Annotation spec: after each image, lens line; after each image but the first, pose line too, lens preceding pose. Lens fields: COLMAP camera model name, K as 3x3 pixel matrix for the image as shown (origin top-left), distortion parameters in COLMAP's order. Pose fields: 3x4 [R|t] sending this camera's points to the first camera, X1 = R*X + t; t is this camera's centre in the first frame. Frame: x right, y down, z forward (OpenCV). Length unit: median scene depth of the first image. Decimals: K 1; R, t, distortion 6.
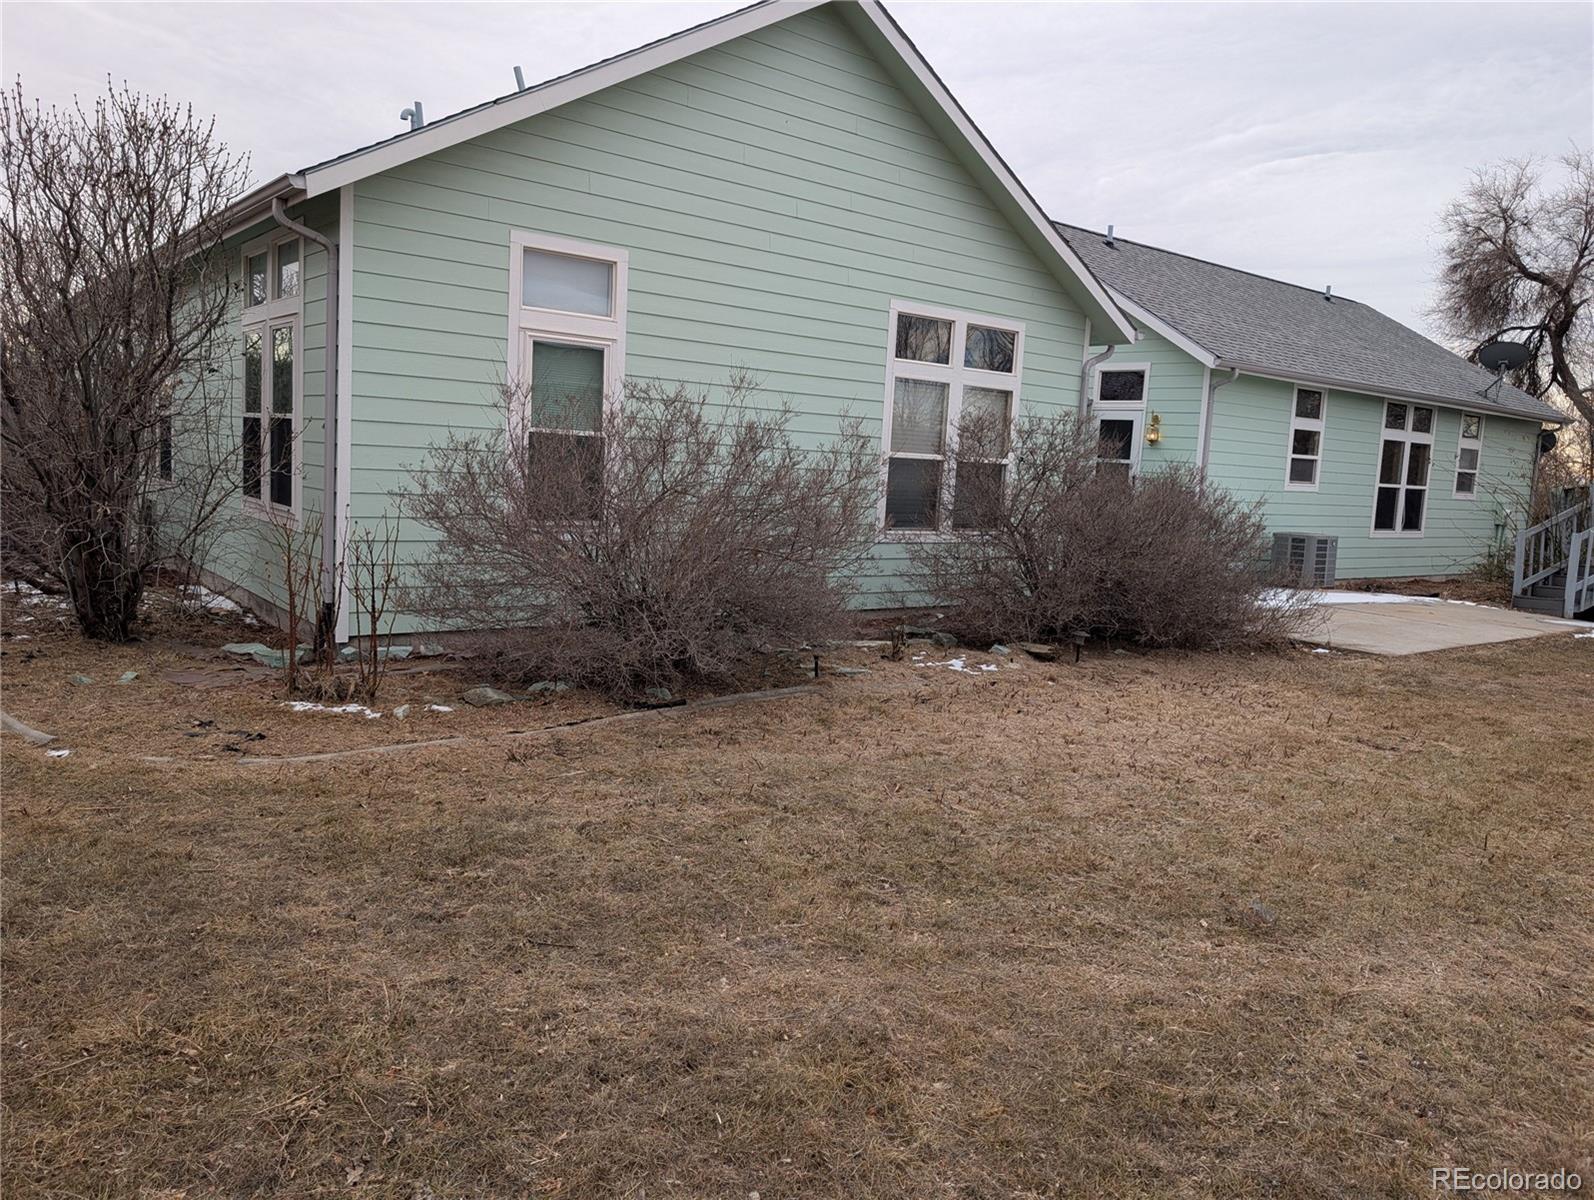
lens RADIAL K [[1141.1, 0, 799.7], [0, 1141.1, 604.9], [0, 0, 1]] dist [0.005945, -0.003341]
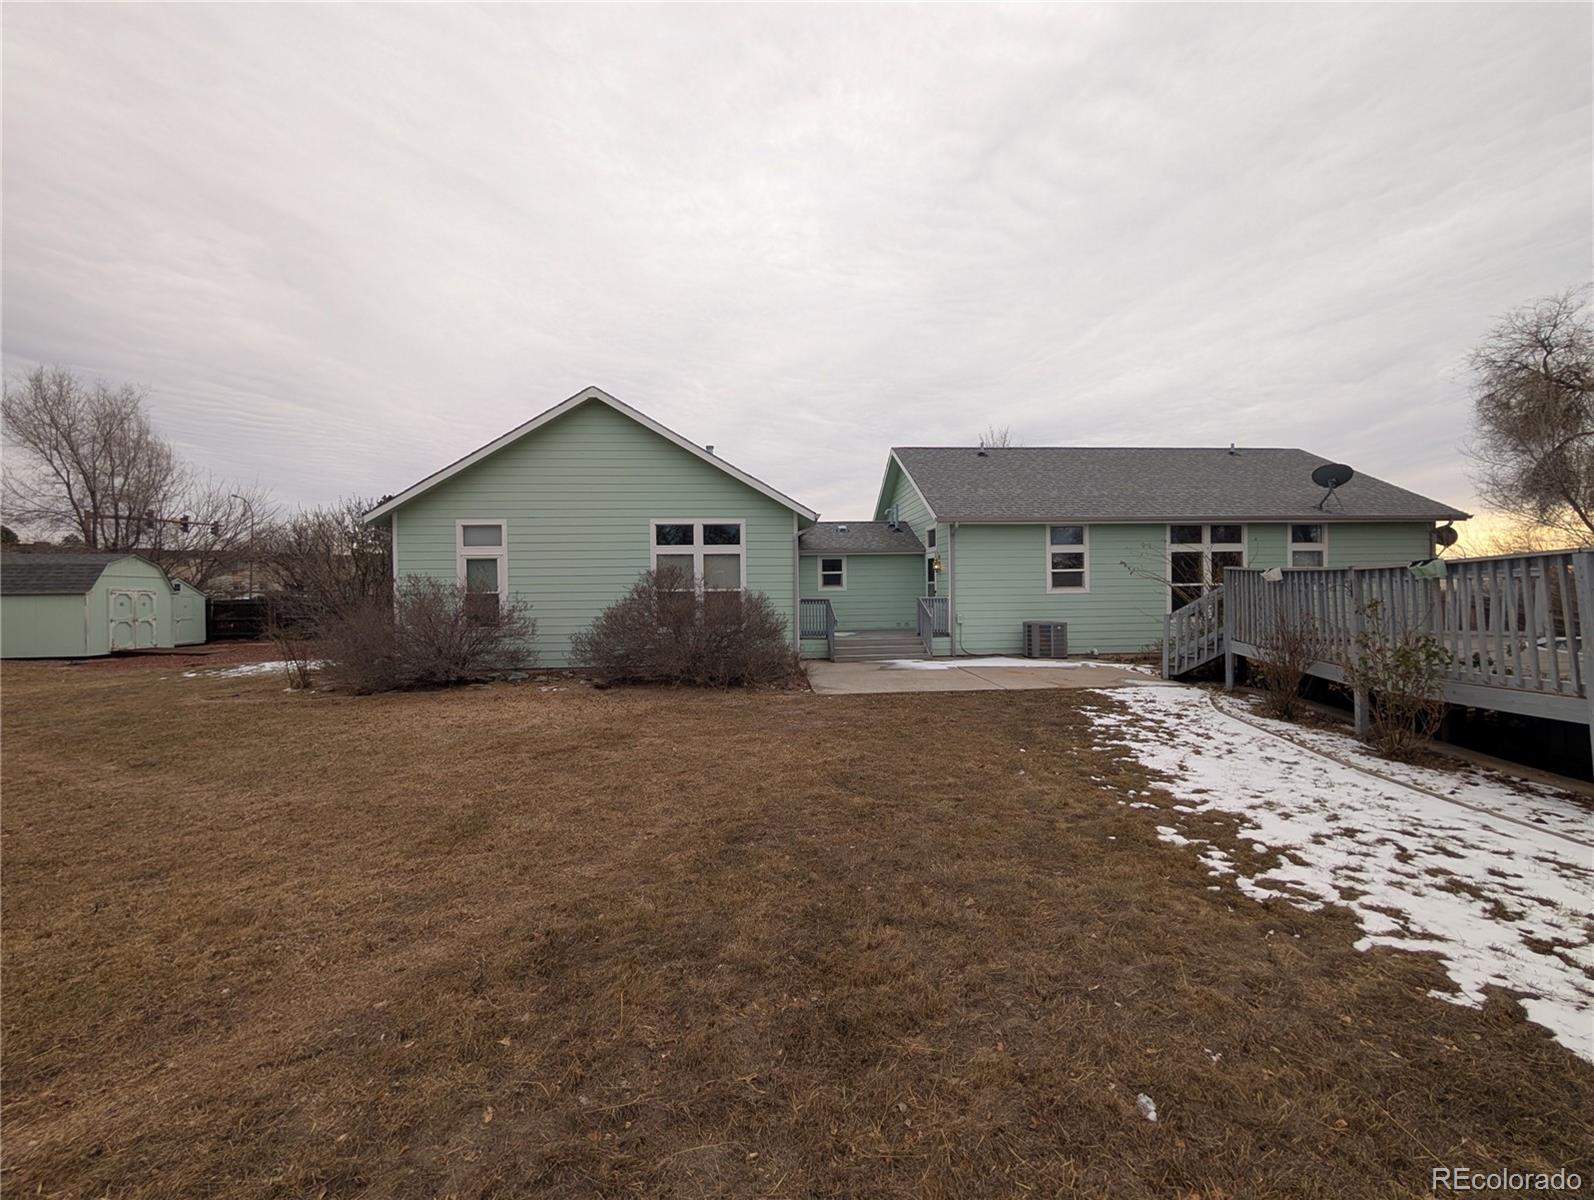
lens RADIAL K [[606.2, 0, 794.8], [0, 606.2, 600.3], [0, 0, 1]] dist [-0.001152, 0.000164]
pose [[0.817842, -0.054251, -0.572879, 1.181414], [-0.016797, 0.992871, -0.118003, 0.016032], [0.575197, 0.106130, 0.811101, 0.310561]]
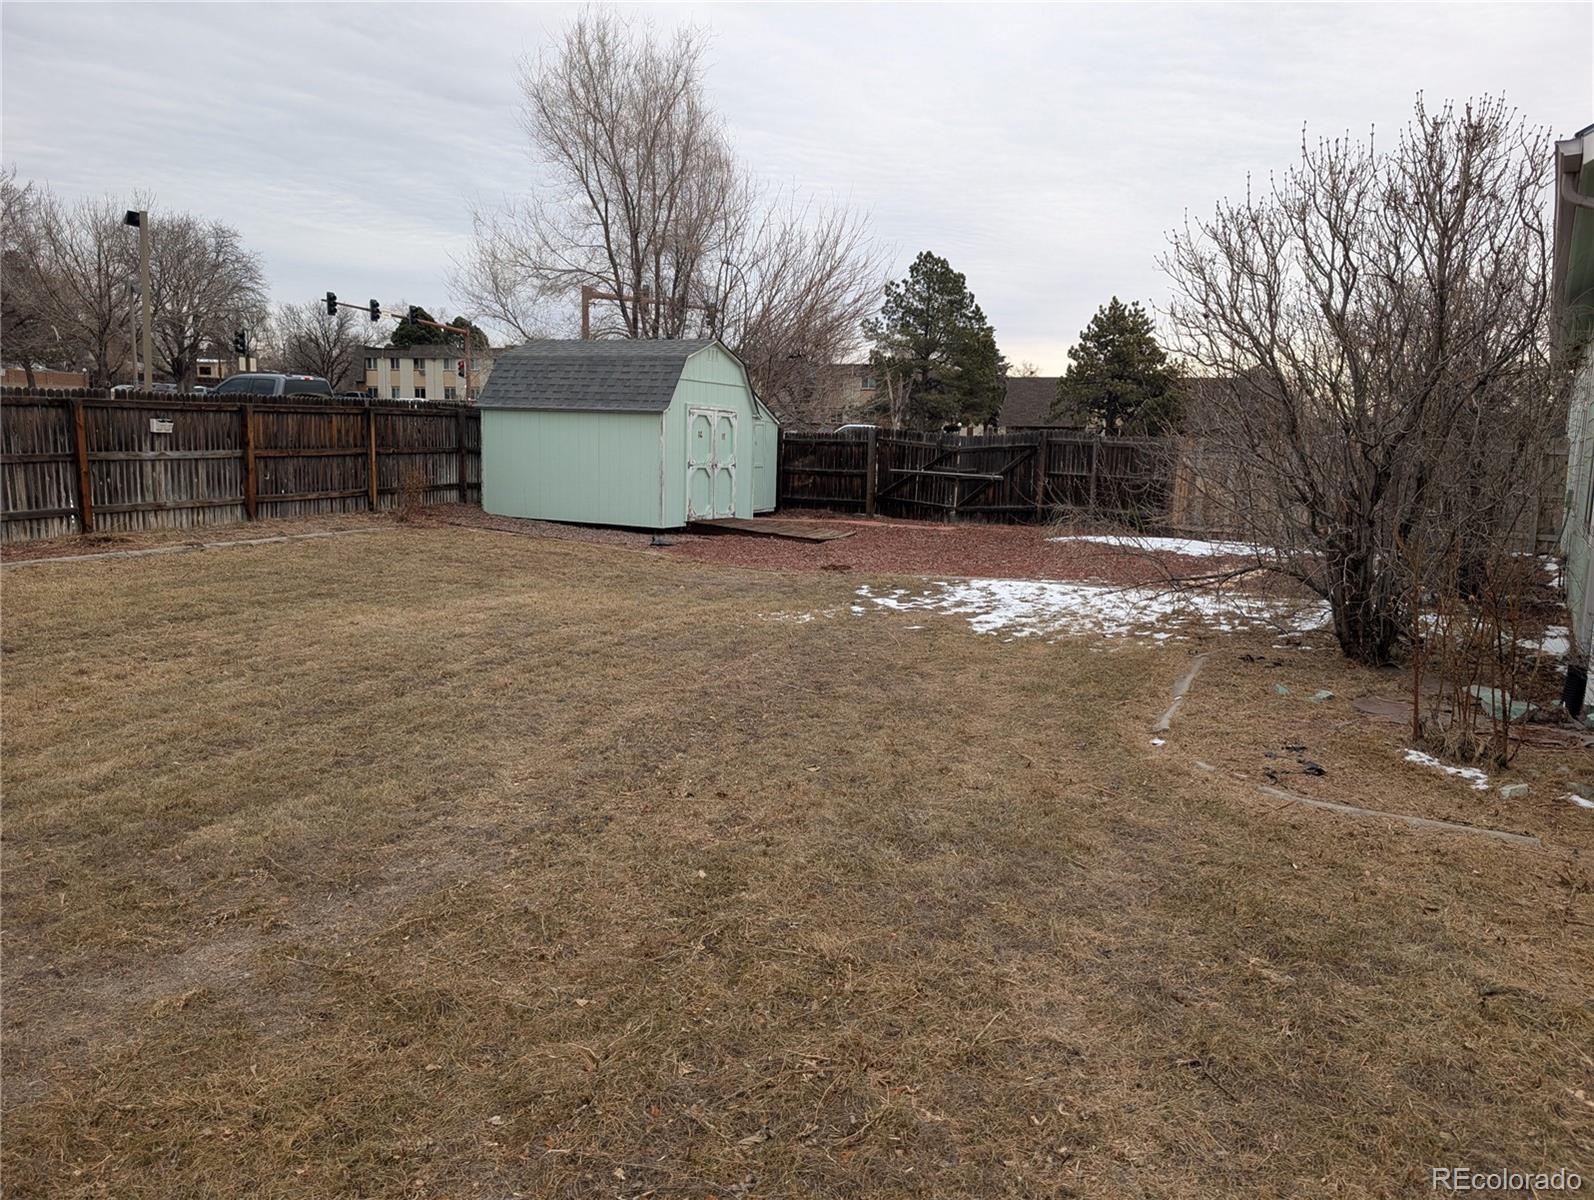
lens RADIAL K [[1141.1, 0, 802.2], [0, 1141.1, 596.4], [0, 0, 1]] dist [0.005945, -0.003341]
pose [[0.339722, 0.089708, -0.936238, 0.113693], [-0.129142, 0.990462, 0.048043, -0.007456], [0.931618, 0.104586, 0.348066, 0.135034]]
